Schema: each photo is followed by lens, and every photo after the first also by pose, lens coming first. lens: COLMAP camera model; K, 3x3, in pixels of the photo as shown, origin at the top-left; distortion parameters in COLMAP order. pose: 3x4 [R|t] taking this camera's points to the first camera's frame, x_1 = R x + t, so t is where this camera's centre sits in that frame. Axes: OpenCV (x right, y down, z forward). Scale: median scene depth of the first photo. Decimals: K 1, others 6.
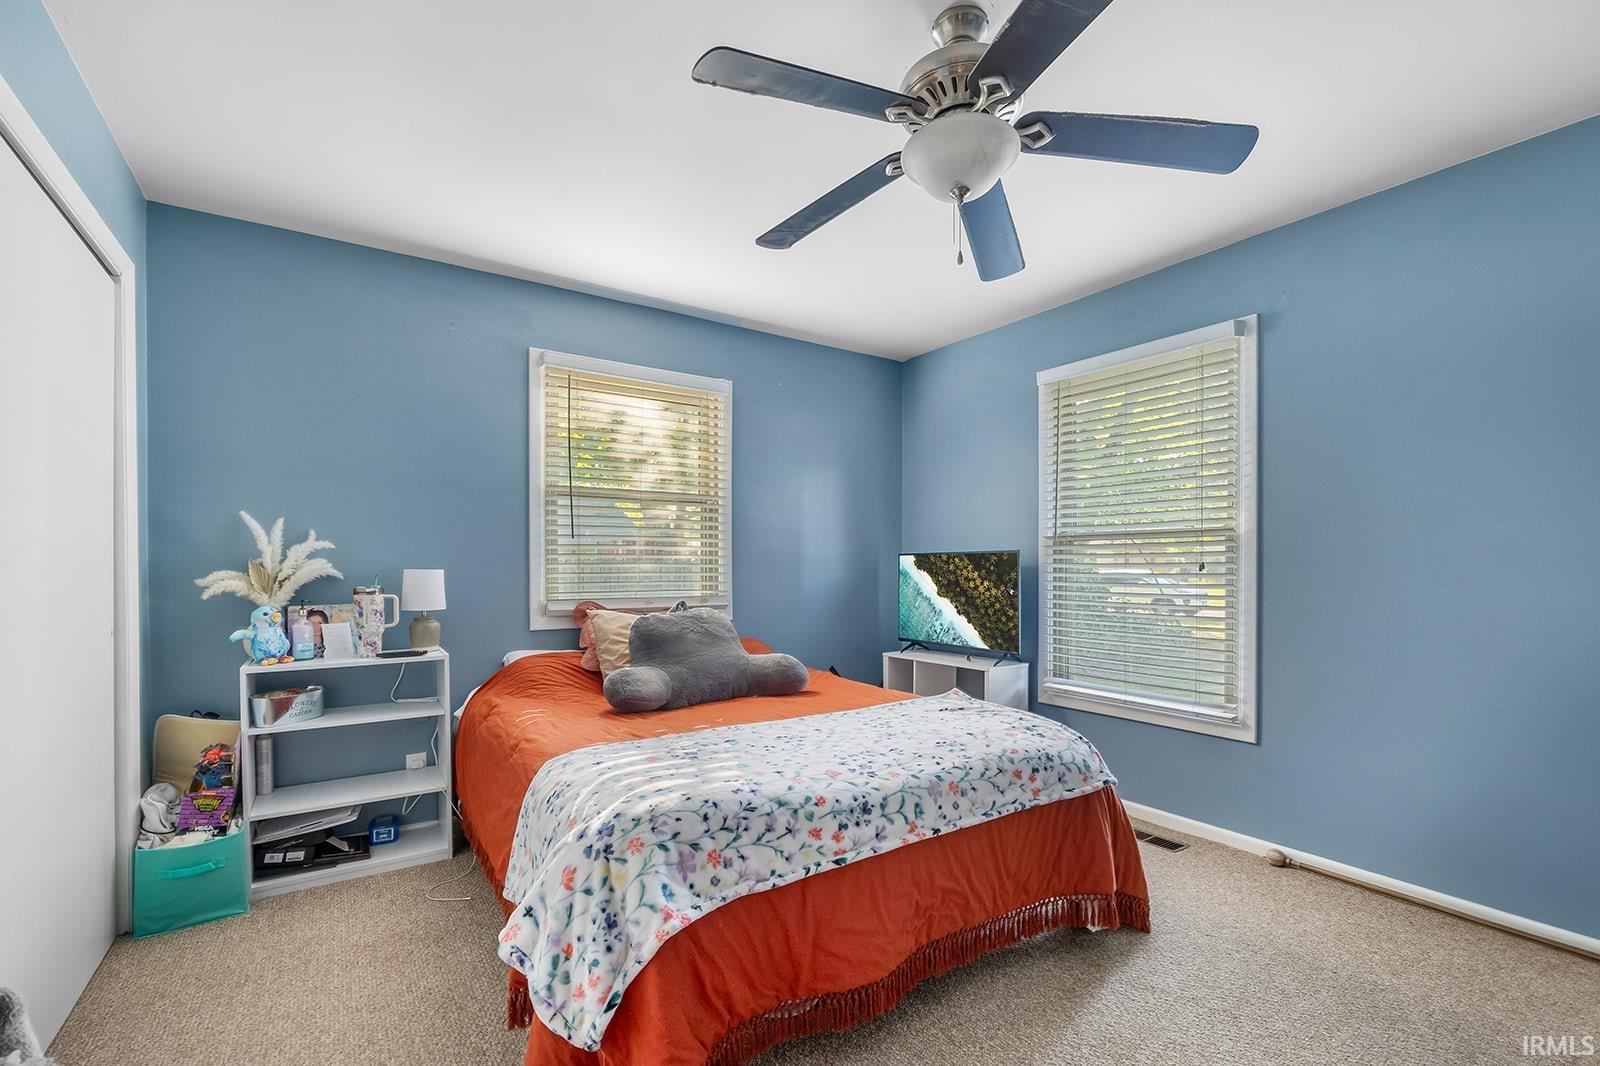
lens RADIAL K [[708.0, 0, 800.2], [0, 708.0, 568.3], [0, 0, 1]] dist [0.000513, -0.000019]
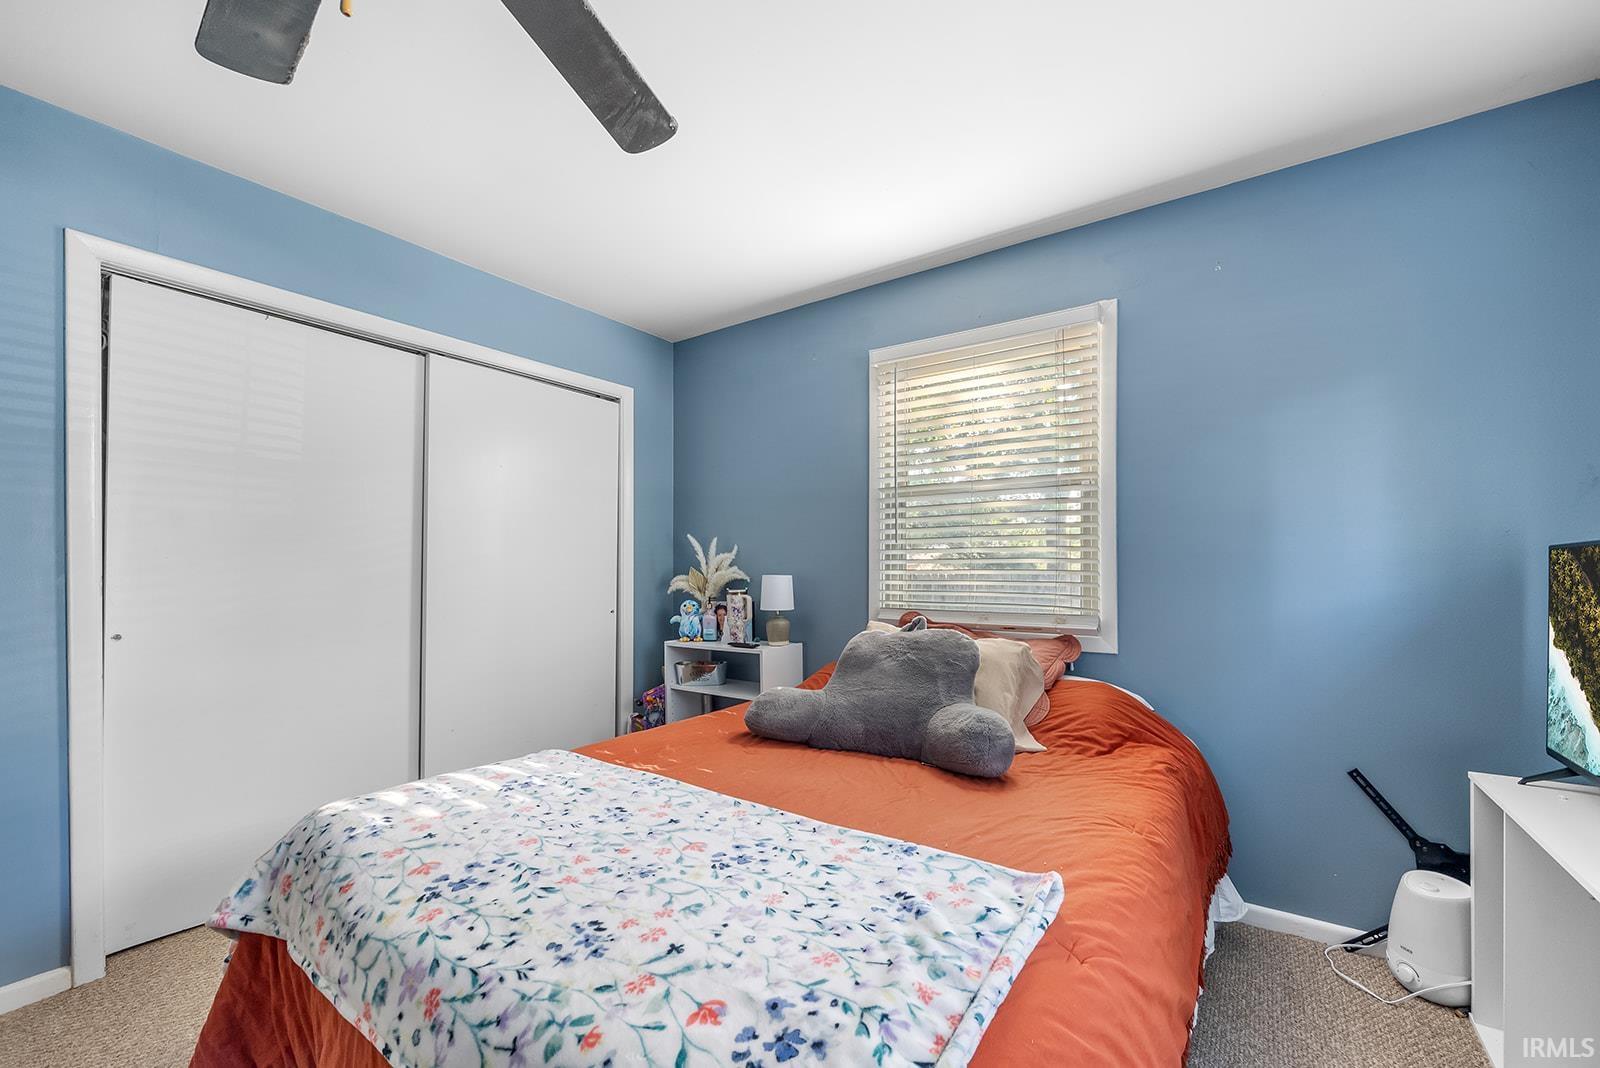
lens RADIAL K [[638.8, 0, 804.3], [0, 638.8, 557.0], [0, 0, 1]] dist [-0.001620, -0.000125]
pose [[0.375354, -0.020361, -0.926658, 0.534801], [-0.004072, 0.999713, -0.023615, -0.003707], [0.926873, 0.012637, 0.375163, 0.758714]]
